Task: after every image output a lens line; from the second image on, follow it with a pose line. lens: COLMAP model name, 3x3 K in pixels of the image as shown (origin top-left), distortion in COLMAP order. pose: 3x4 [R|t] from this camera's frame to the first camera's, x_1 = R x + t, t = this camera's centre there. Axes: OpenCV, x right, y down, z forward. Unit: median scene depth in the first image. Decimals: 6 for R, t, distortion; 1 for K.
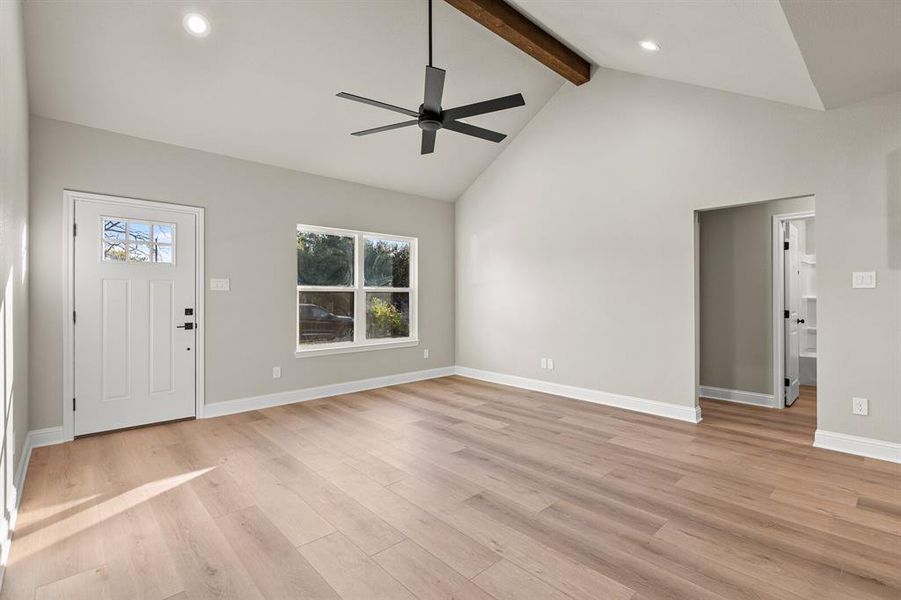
lens RADIAL K [[413.9, 0, 451.3], [0, 413.9, 298.7], [0, 0, 1]] dist [0.007660, -0.002460]
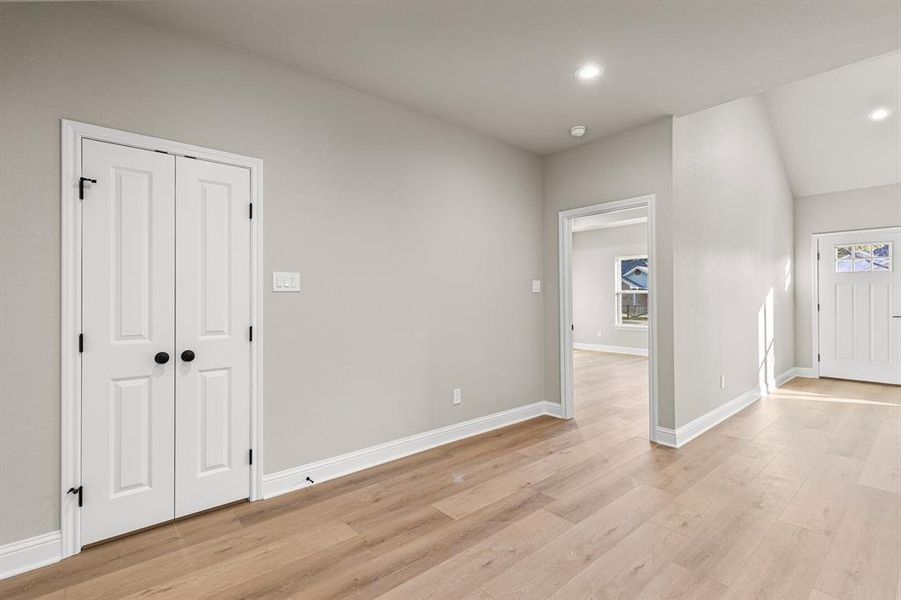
lens RADIAL K [[413.9, 0, 442.5], [0, 413.9, 296.6], [0, 0, 1]] dist [0.007660, -0.002460]
pose [[-0.044930, -0.001019, -0.998990, 0.796434], [0.009945, 0.999949, -0.001467, -0.010185], [0.998941, -0.010001, -0.044917, -0.429608]]
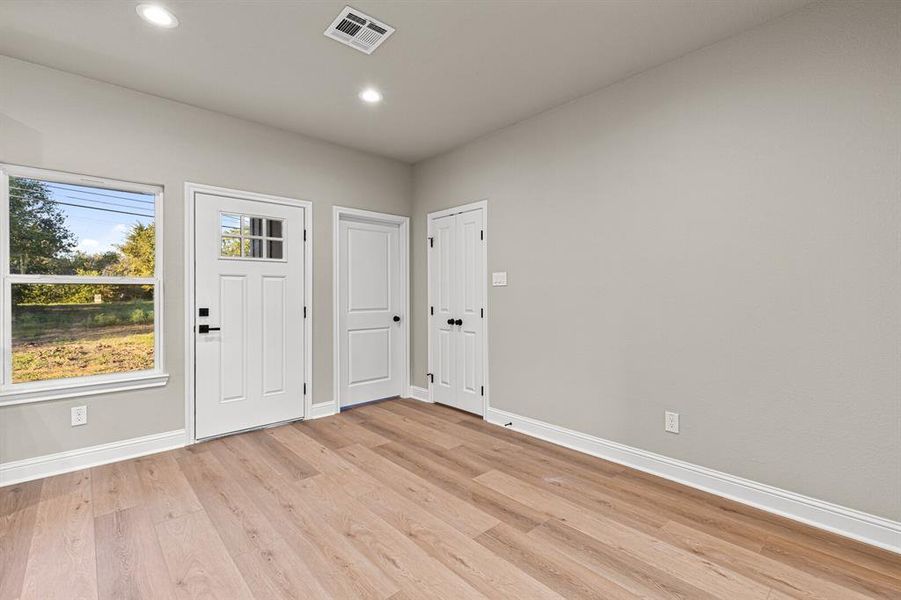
lens RADIAL K [[404.0, 0, 449.3], [0, 404.0, 296.4], [0, 0, 1]] dist [0.008024, -0.002287]
pose [[-0.999938, 0.006323, 0.009157, 0.232805], [0.006365, 0.999970, 0.004476, -0.002797], [-0.009129, 0.004534, -0.999948, 0.240491]]
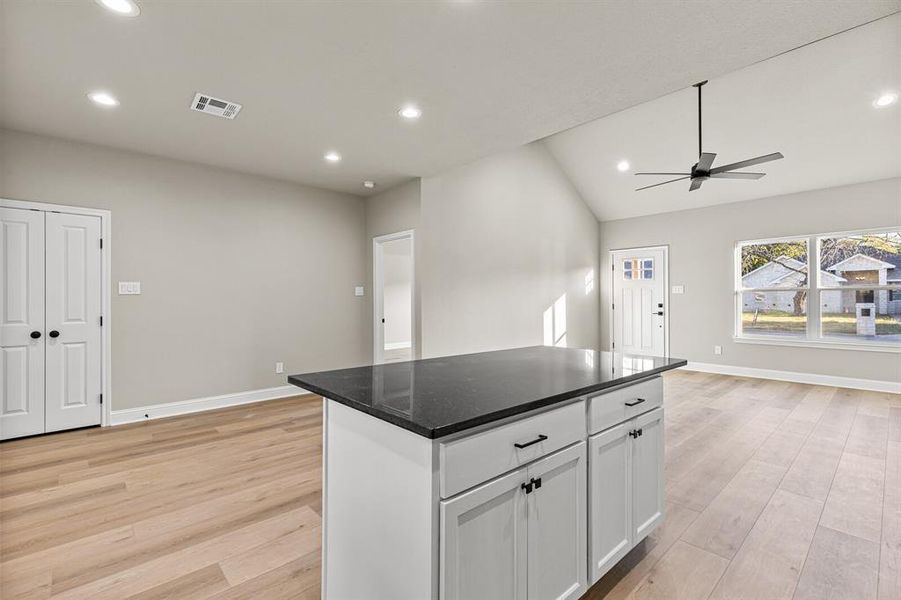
lens RADIAL K [[404.0, 0, 444.8], [0, 404.0, 296.2], [0, 0, 1]] dist [0.008024, -0.002287]
pose [[-0.010839, -0.002529, -0.999938, 1.161592], [0.006140, 0.999978, -0.002596, -0.010307], [0.999922, -0.006167, -0.010823, 0.105851]]
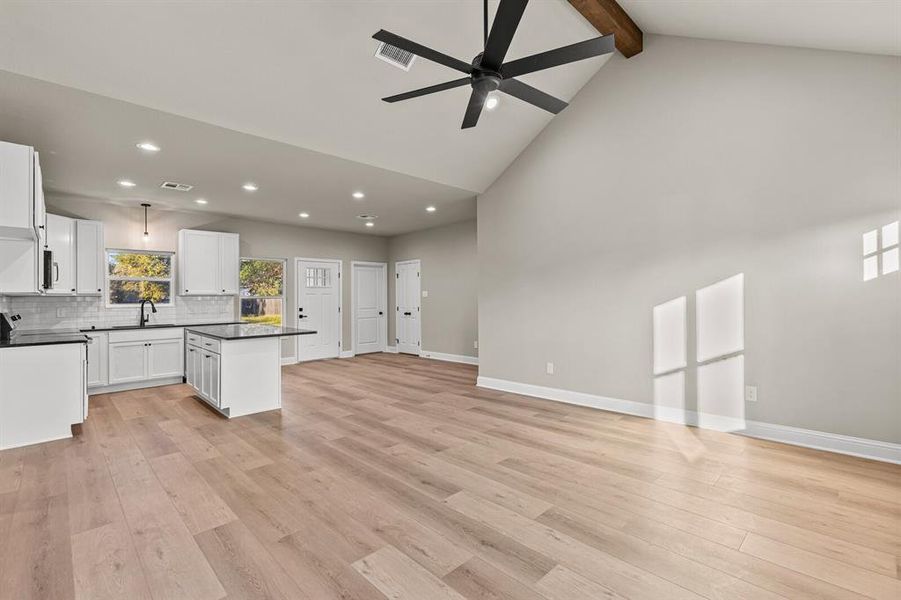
lens RADIAL K [[404.0, 0, 453.0], [0, 404.0, 290.8], [0, 0, 1]] dist [0.008024, -0.002287]
pose [[-0.999463, 0.016941, -0.028035, 0.030427], [0.017536, 0.999623, -0.021115, -0.007524], [0.027666, -0.021595, -0.999384, 1.501734]]
